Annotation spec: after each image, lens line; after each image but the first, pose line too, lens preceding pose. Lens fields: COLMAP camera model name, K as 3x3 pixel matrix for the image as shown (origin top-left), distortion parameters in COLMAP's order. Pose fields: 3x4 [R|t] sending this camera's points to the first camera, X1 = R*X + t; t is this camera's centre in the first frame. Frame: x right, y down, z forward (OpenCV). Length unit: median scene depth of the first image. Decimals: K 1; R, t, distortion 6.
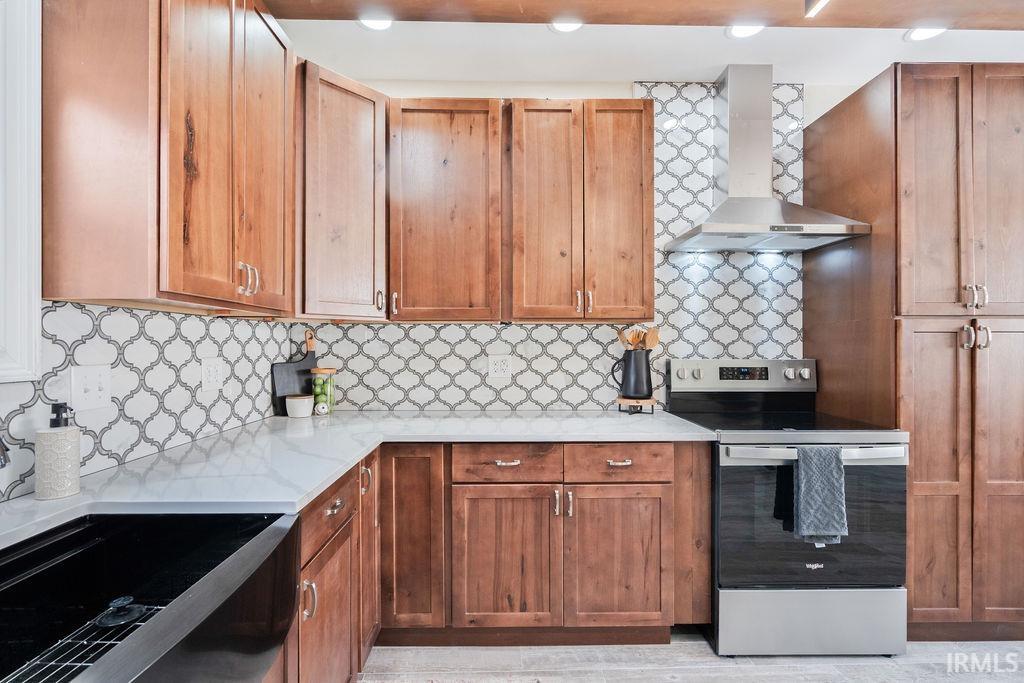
lens RADIAL K [[462.2, 0, 511.6], [0, 462.2, 341.7], [0, 0, 1]] dist [-0.004700, 0.000025]
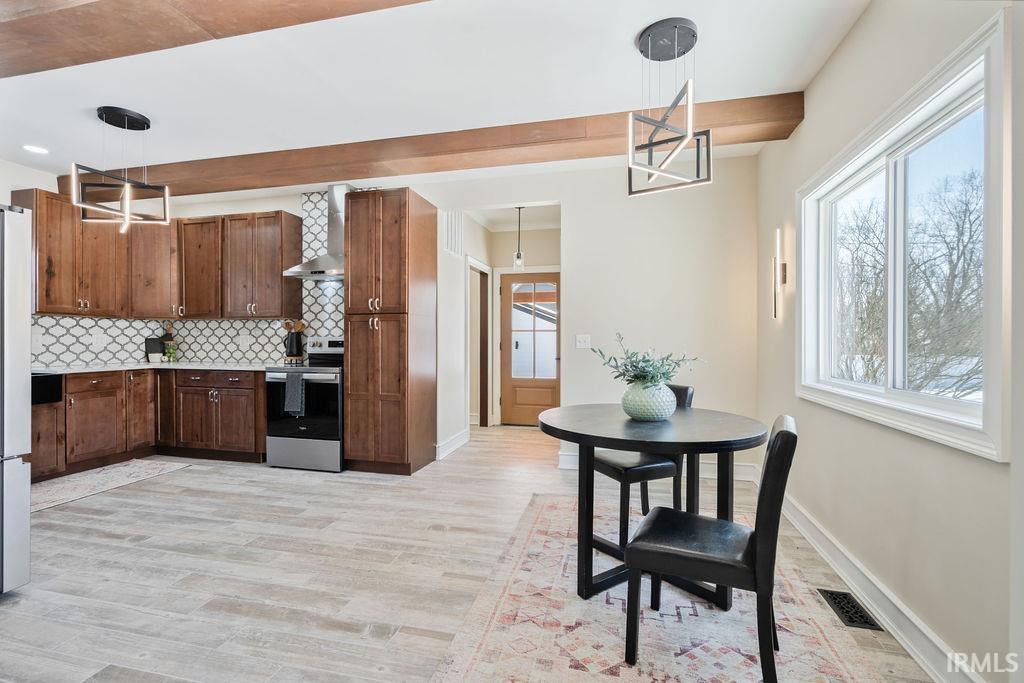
lens RADIAL K [[462.2, 0, 515.3], [0, 462.2, 341.5], [0, 0, 1]] dist [-0.004700, 0.000025]
pose [[0.965953, 0.002093, -0.258708, 1.872759], [0.000008, 0.999967, 0.008119, 0.045851], [0.258716, -0.007844, 0.965921, -0.733430]]
